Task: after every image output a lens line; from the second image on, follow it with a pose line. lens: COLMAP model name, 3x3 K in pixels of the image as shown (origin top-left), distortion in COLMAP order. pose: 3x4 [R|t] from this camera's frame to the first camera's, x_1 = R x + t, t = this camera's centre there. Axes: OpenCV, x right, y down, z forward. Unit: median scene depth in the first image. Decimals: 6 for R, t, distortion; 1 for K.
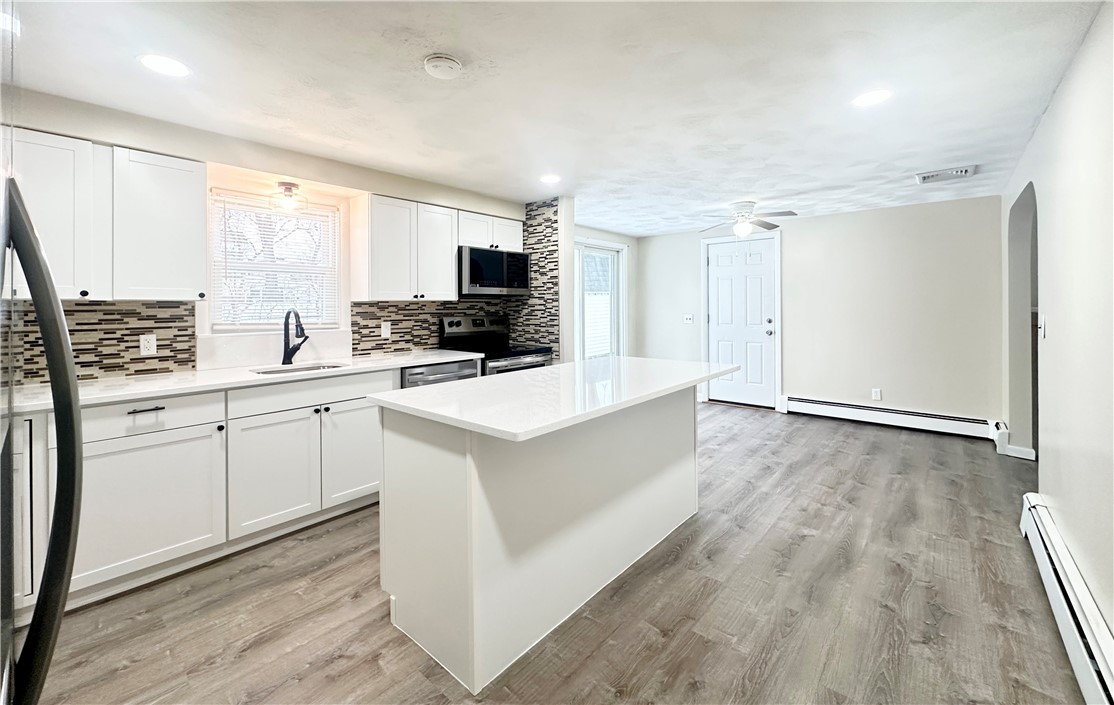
lens RADIAL K [[449.3, 0, 556.8], [0, 449.3, 306.0], [0, 0, 1]] dist [-0.002563, -0.000324]
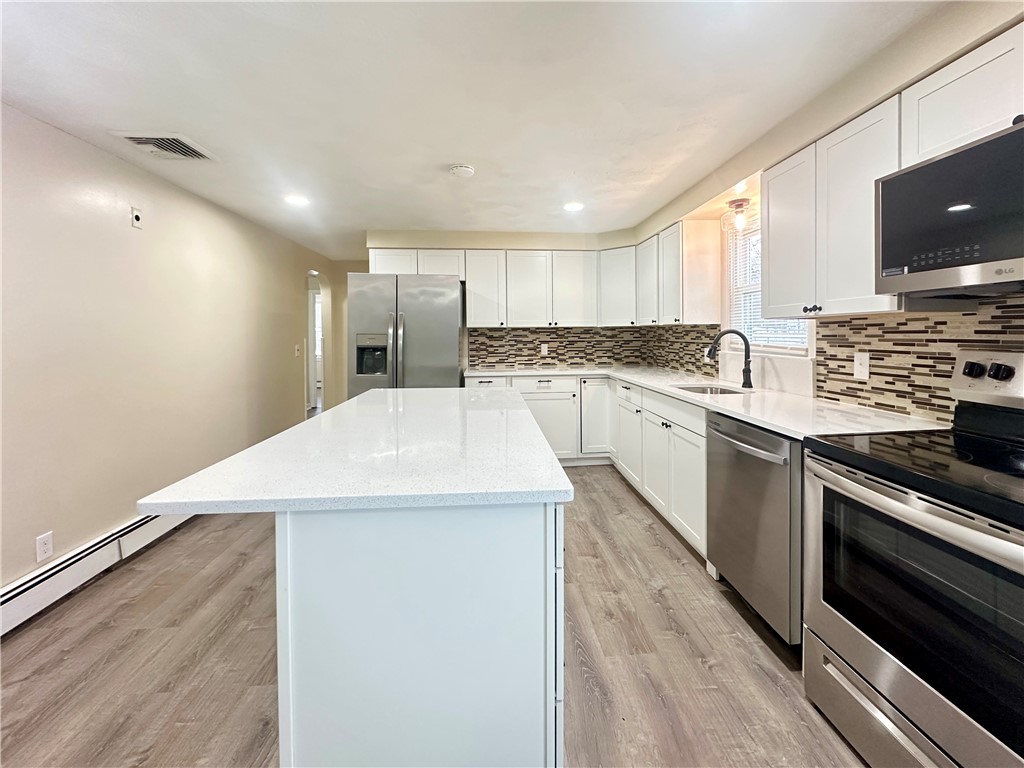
lens RADIAL K [[429.5, 0, 526.7], [0, 429.5, 341.1], [0, 0, 1]] dist [-0.000850, 0.000076]
pose [[-0.689994, 0.026474, -0.723331, 0.342820], [0.012802, 0.999621, 0.024375, 0.001374], [0.723702, 0.007558, -0.690071, 1.133059]]
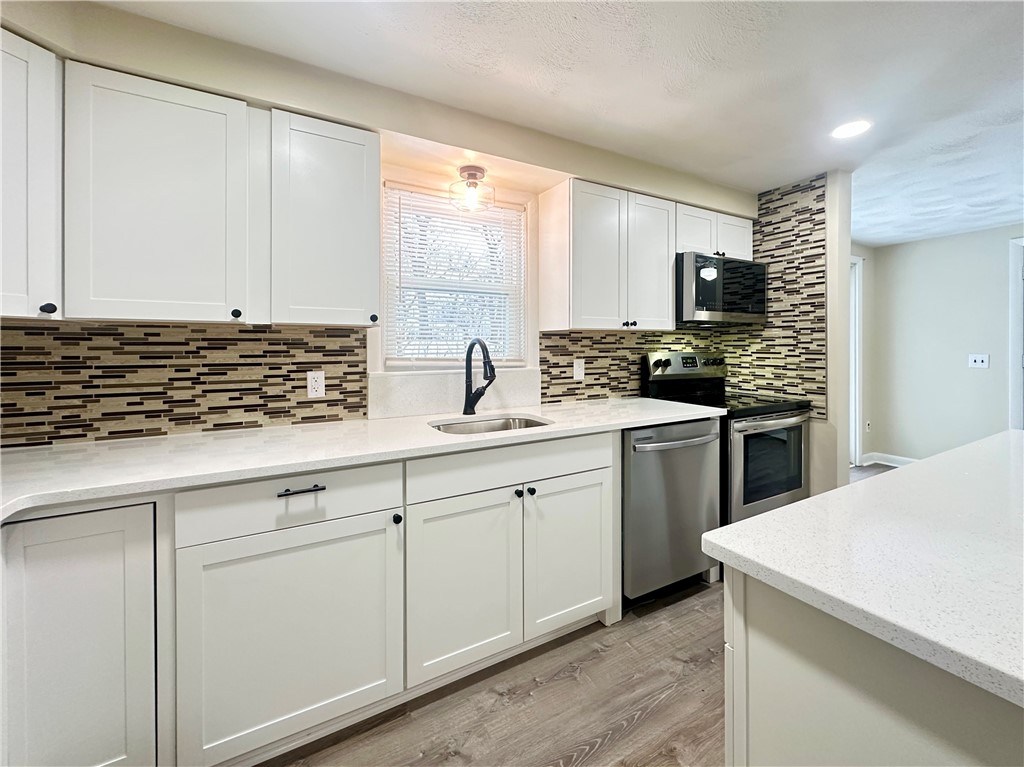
lens RADIAL K [[426.3, 0, 522.7], [0, 426.3, 345.7], [0, 0, 1]] dist [-0.003724, 0.000098]
pose [[0.944358, 0.005971, -0.328867, -0.249485], [-0.004859, 0.999979, 0.004203, 0.011035], [0.328885, -0.002371, 0.944367, 0.316377]]
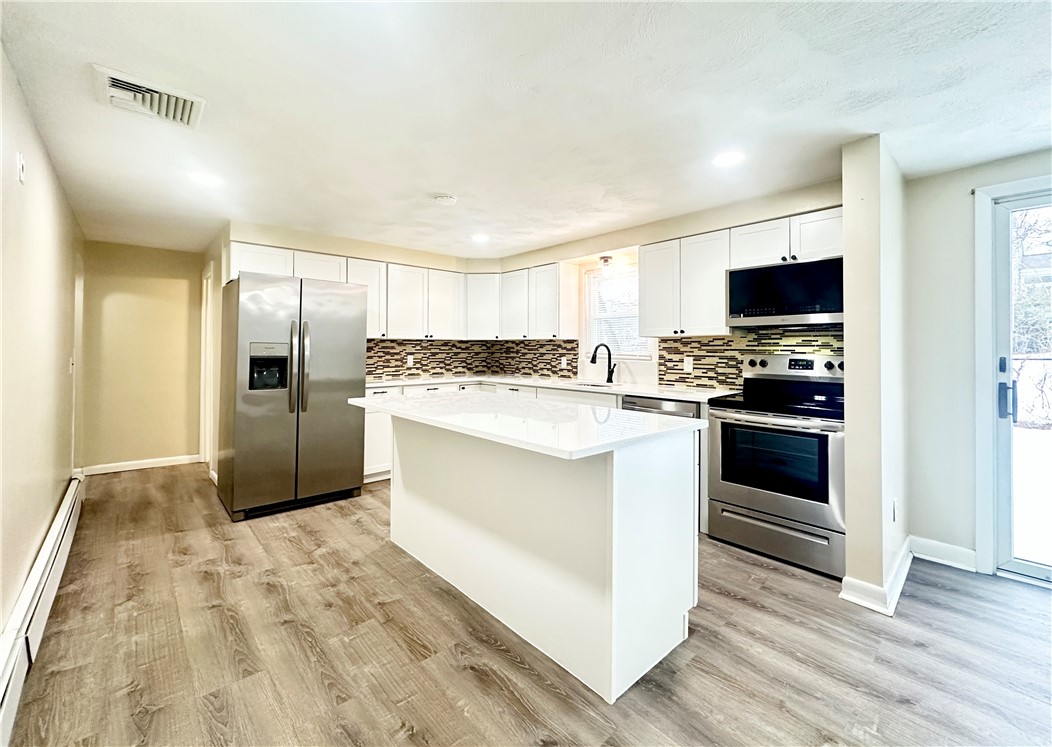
lens RADIAL K [[437.1, 0, 528.5], [0, 437.1, 343.4], [0, 0, 1]] dist [-0.002123, 0.000001]
pose [[-0.114398, -0.001664, -0.993434, 0.714312], [-0.001765, 0.999997, -0.001471, 0.006233], [0.993433, 0.001586, -0.114401, 0.790461]]
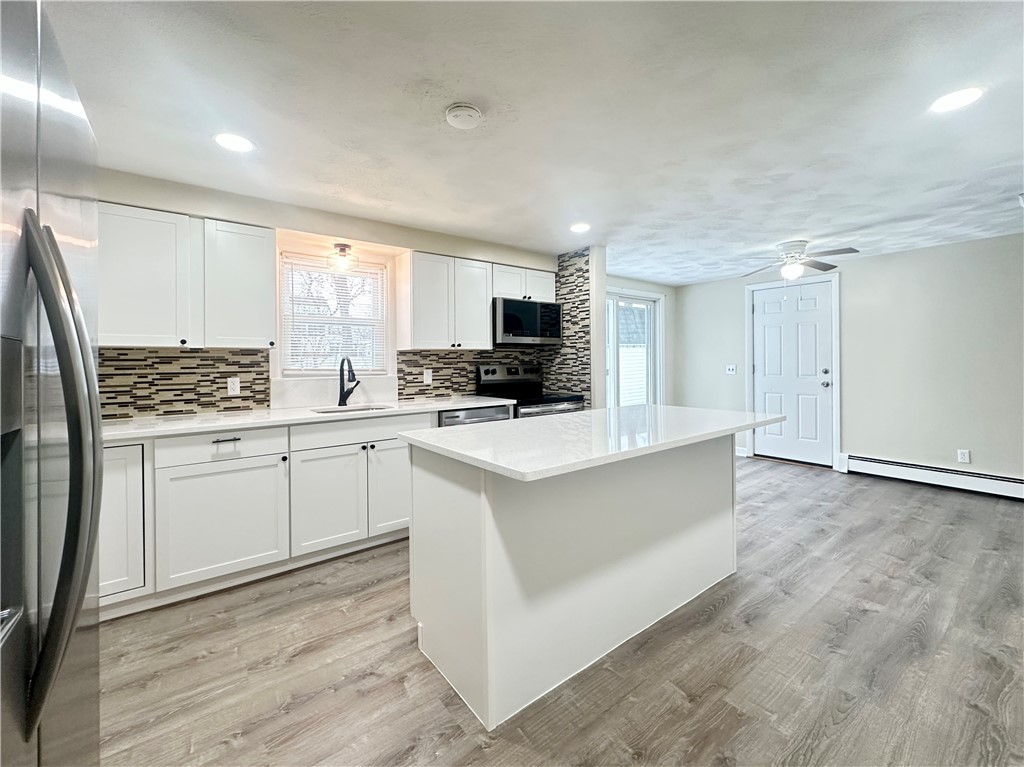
lens RADIAL K [[425.8, 0, 512.4], [0, 425.8, 360.2], [0, 0, 1]] dist [-0.003387, 0.000534]
pose [[0.980270, -0.001106, -0.197660, 0.025680], [0.001422, 0.999998, 0.001458, 0.012575], [0.197658, -0.001710, 0.980270, 0.031683]]
